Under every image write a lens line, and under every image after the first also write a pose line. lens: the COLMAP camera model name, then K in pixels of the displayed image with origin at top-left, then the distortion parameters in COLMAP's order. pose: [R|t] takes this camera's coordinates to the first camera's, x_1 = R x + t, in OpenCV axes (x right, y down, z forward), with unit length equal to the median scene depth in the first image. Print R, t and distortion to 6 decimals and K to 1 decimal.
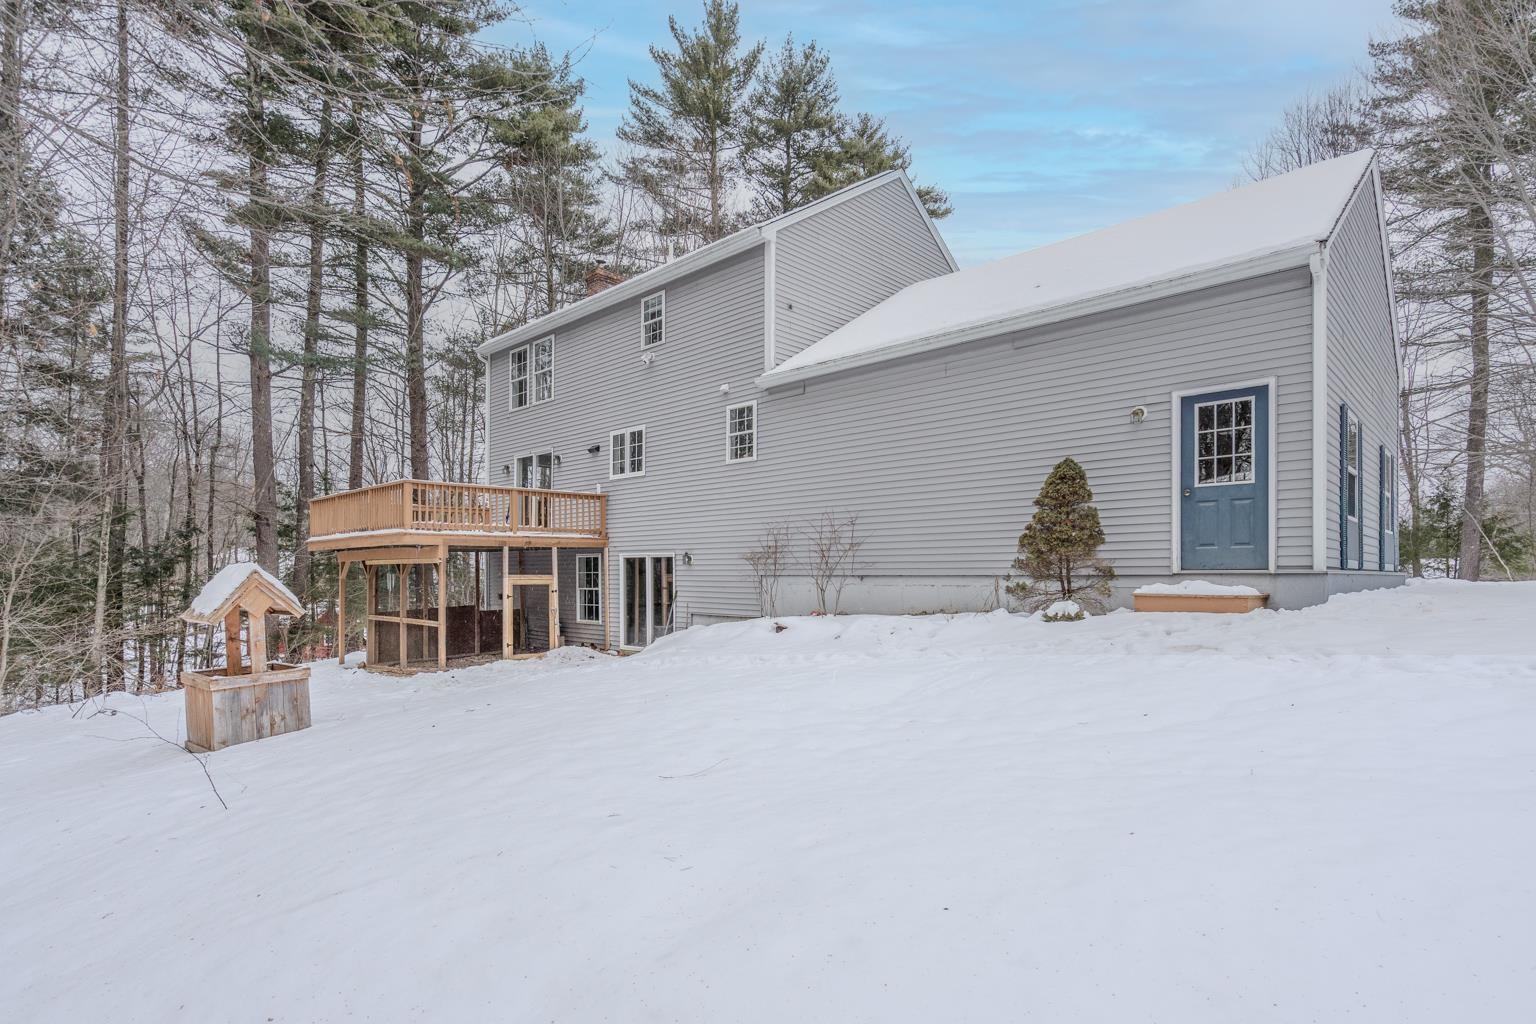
lens RADIAL K [[776.8, 0, 766.2], [0, 776.8, 570.7], [0, 0, 1]] dist [-0.005281, -0.000827]
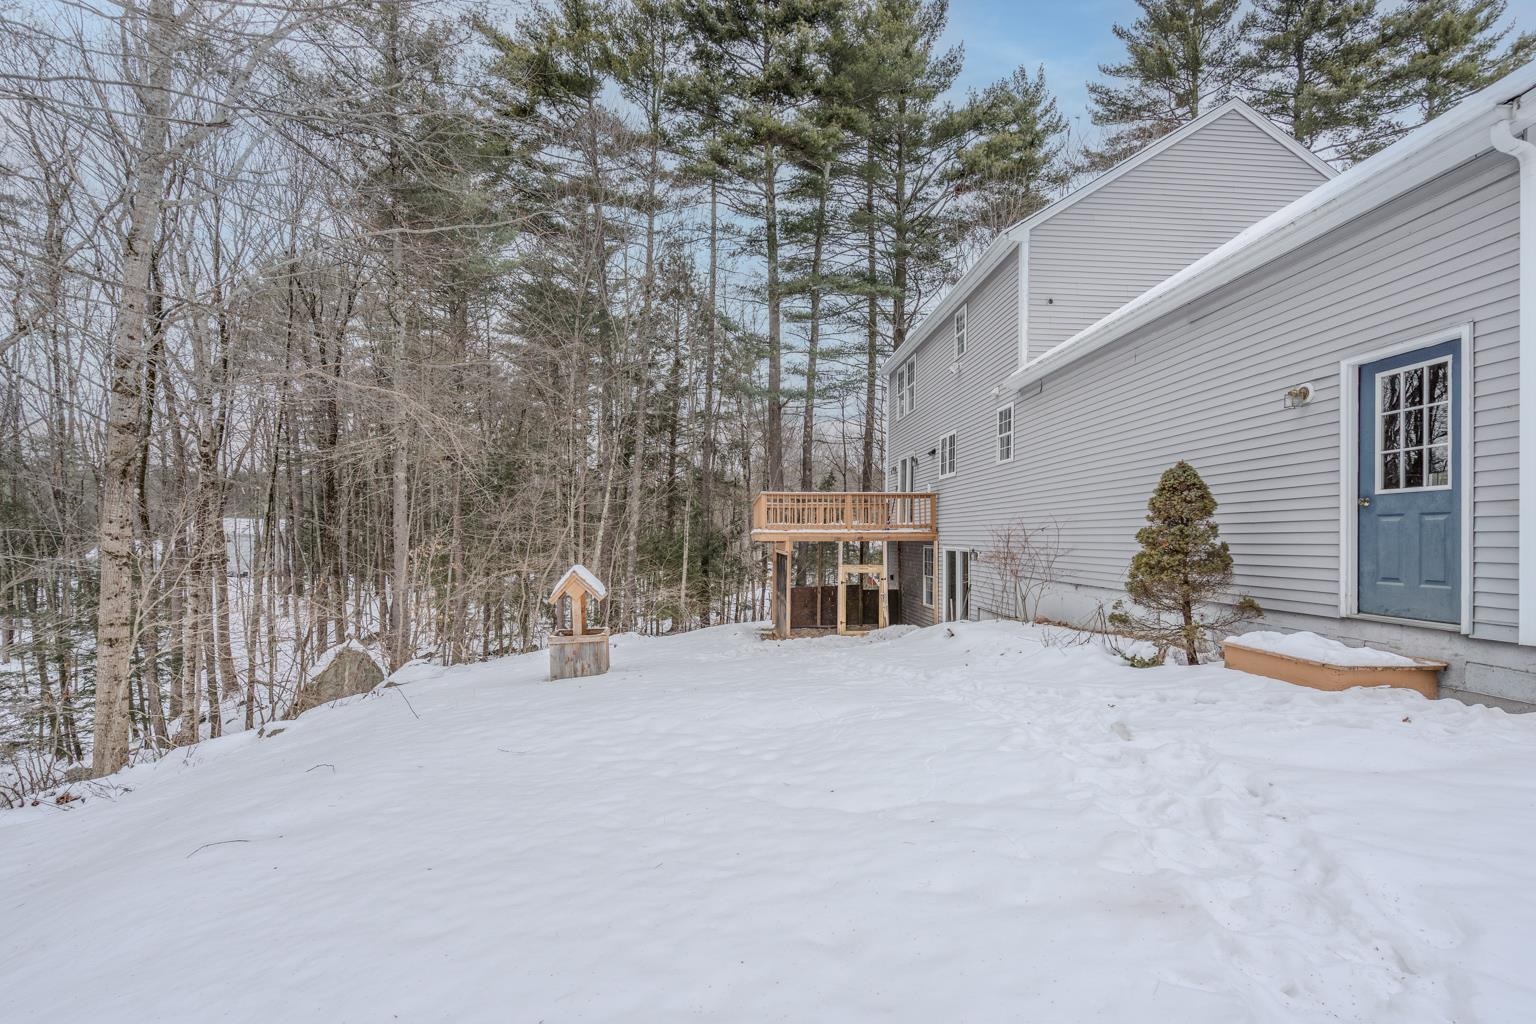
lens RADIAL K [[700.7, 0, 773.5], [0, 700.7, 525.7], [0, 0, 1]] dist [-0.002293, 0.000872]
pose [[0.748110, -0.007575, -0.663532, 0.342842], [-0.003147, 0.999883, -0.014963, -0.041688], [0.663568, 0.013282, 0.747998, 0.108523]]
